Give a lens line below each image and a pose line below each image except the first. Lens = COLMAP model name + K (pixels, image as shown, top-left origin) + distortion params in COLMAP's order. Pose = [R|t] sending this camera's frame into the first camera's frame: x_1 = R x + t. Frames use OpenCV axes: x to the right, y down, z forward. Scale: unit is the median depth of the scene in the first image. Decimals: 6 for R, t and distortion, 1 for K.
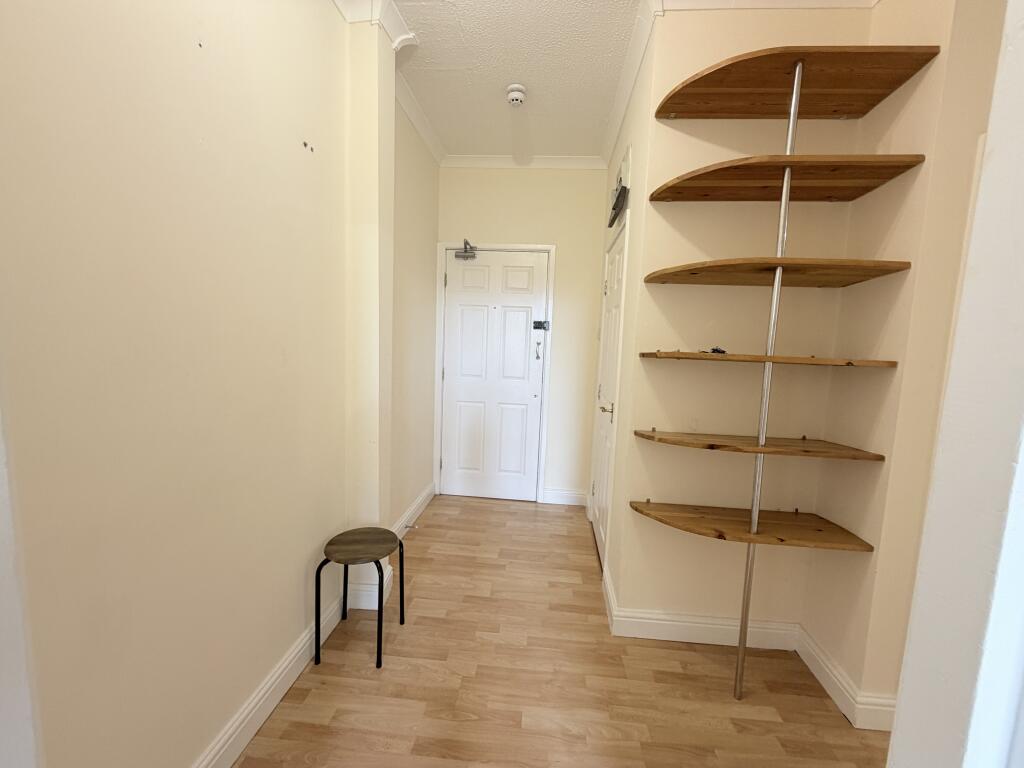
lens RADIAL K [[407.8, 0, 512.0], [0, 407.8, 384.0], [0, 0, 1]] dist [-0.038561, 0.000084]
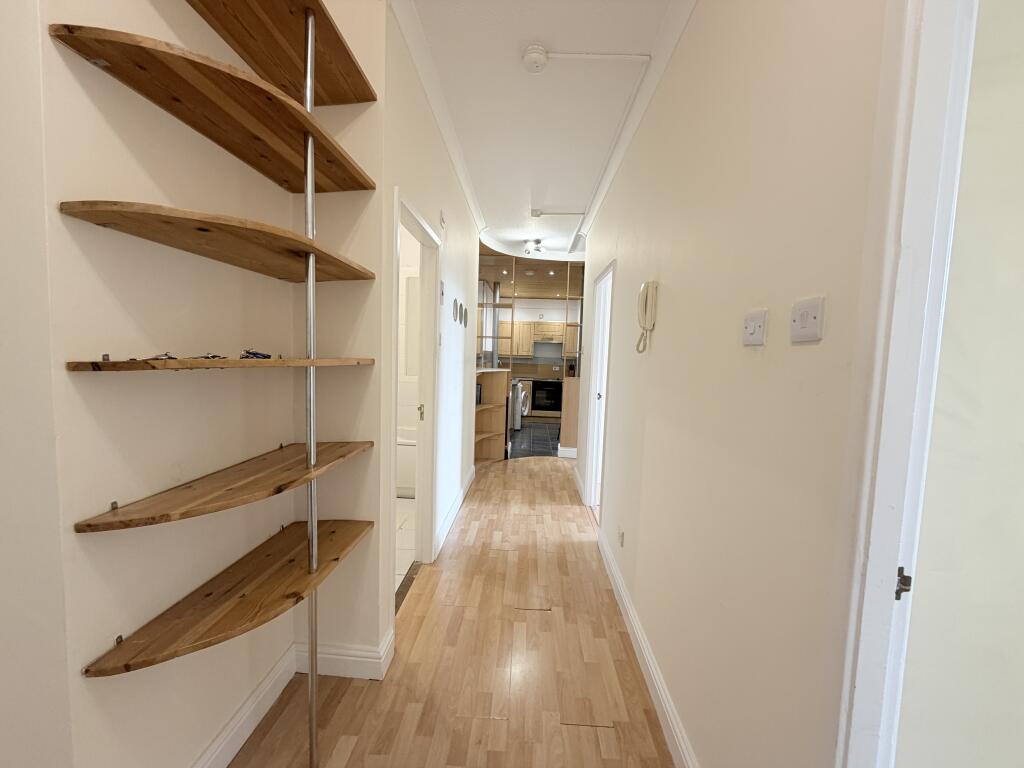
lens RADIAL K [[409.5, 0, 512.0], [0, 409.5, 384.0], [0, 0, 1]] dist [-0.002383, 0.000024]
pose [[-0.074665, -0.106407, 0.991515, -0.215012], [0.067576, 0.991465, 0.111491, -0.074898], [-0.994916, 0.075327, -0.066837, 0.554692]]
